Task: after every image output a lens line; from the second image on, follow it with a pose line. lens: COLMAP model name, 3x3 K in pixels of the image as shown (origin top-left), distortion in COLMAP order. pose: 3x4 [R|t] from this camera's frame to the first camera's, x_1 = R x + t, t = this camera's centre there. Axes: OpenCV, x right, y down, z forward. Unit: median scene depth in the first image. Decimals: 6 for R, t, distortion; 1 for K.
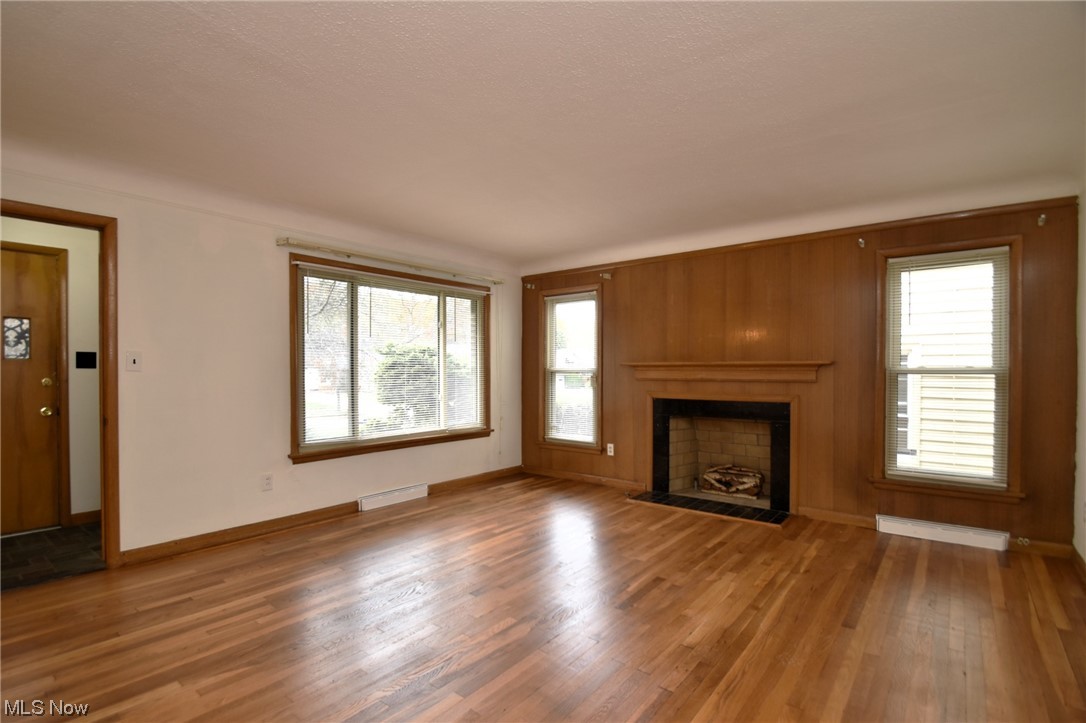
lens RADIAL K [[529.1, 0, 544.1], [0, 529.1, 367.2], [0, 0, 1]] dist [-0.003391, -0.009758]
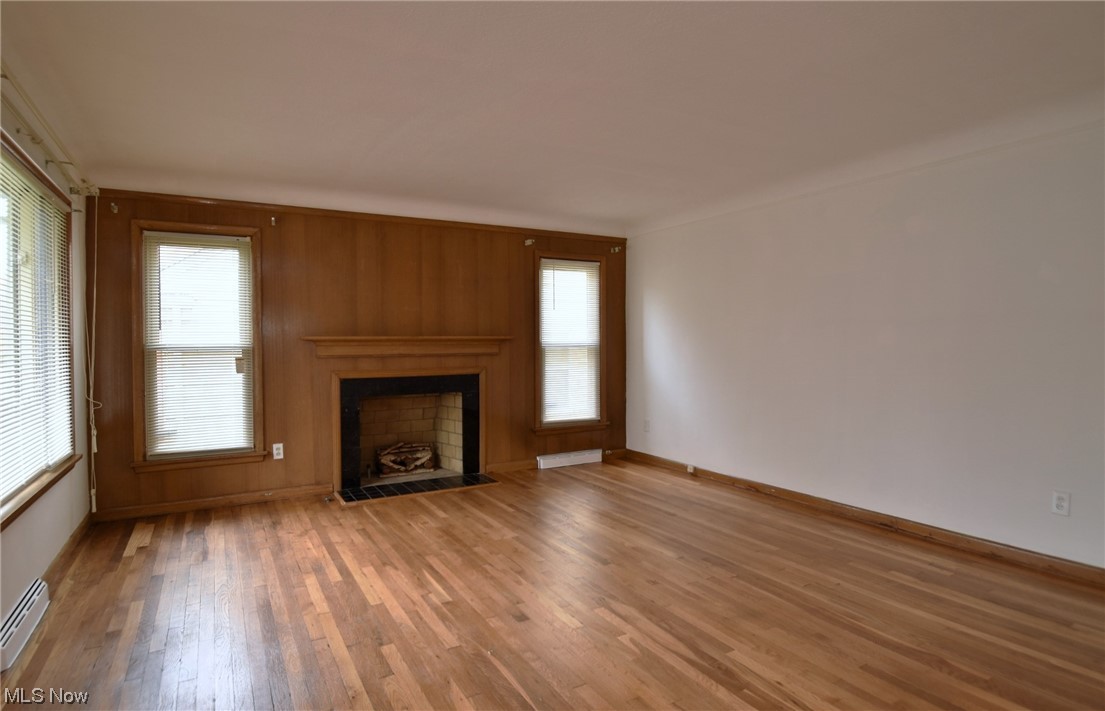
lens RADIAL K [[585.8, 0, 552.3], [0, 585.8, 348.6], [0, 0, 1]] dist [-0.027979, -0.000332]
pose [[0.365594, -0.012694, 0.930688, -0.549966], [0.002092, 0.999916, 0.012817, -0.000893], [-0.930772, -0.002739, 0.365590, 0.363726]]
